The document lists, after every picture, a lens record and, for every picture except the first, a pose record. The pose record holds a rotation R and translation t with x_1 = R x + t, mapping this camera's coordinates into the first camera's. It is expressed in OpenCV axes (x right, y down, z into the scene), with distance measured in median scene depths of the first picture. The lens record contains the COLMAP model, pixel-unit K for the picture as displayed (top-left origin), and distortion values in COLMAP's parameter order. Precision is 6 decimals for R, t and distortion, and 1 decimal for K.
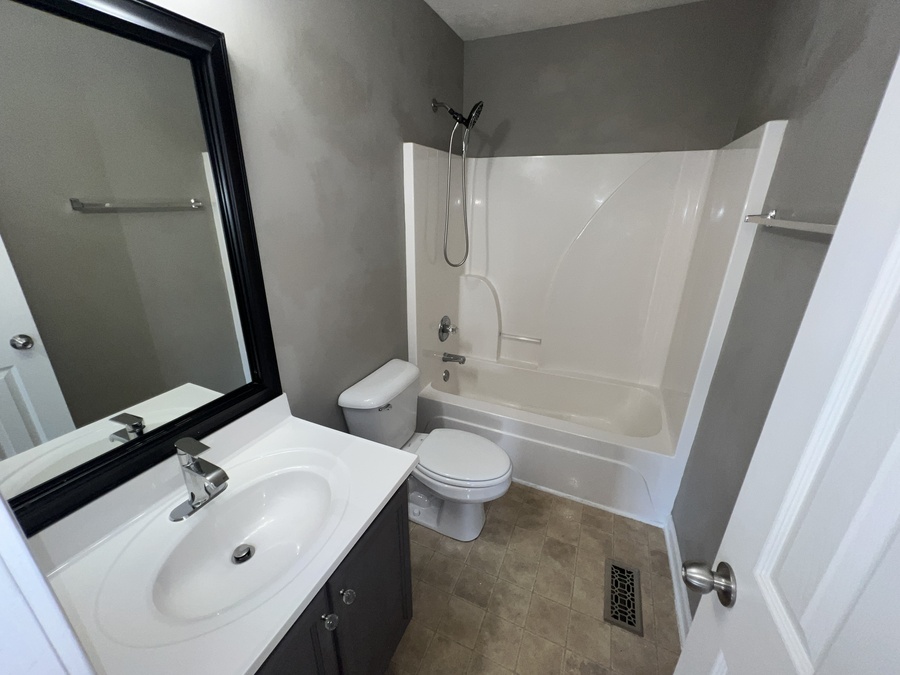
lens RADIAL K [[359.9, 0, 450.0], [0, 359.9, 337.5], [0, 0, 1]] dist [0.000238, 0.000031]
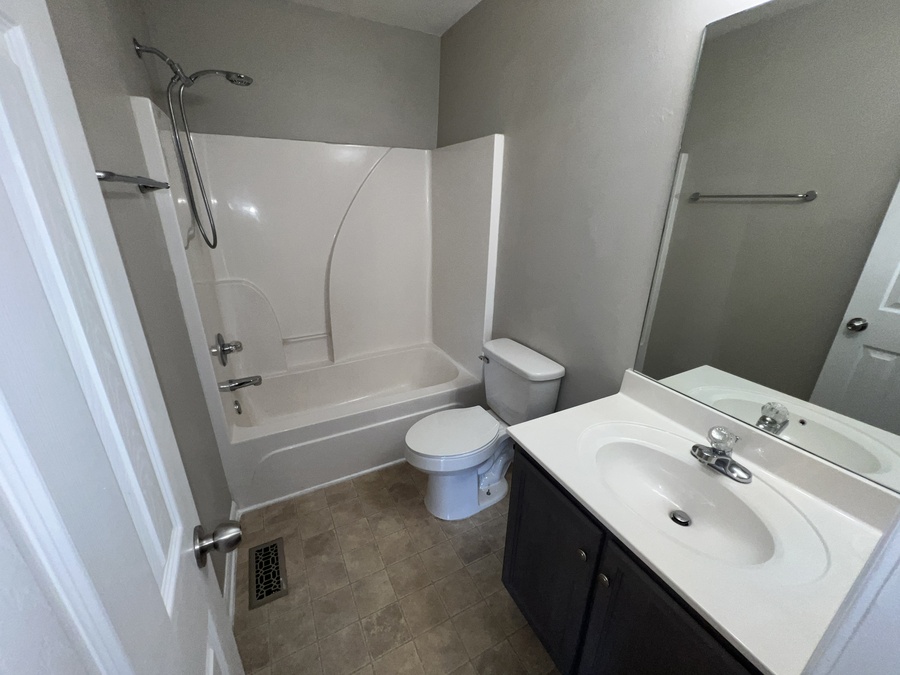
lens RADIAL K [[363.1, 0, 446.5], [0, 363.1, 333.5], [0, 0, 1]] dist [-0.000726, 0.000008]
pose [[0.626743, -0.277168, 0.728265, -0.171284], [0.261429, 0.955225, 0.138562, -0.026836], [-0.734063, 0.103547, 0.671141, 0.070785]]
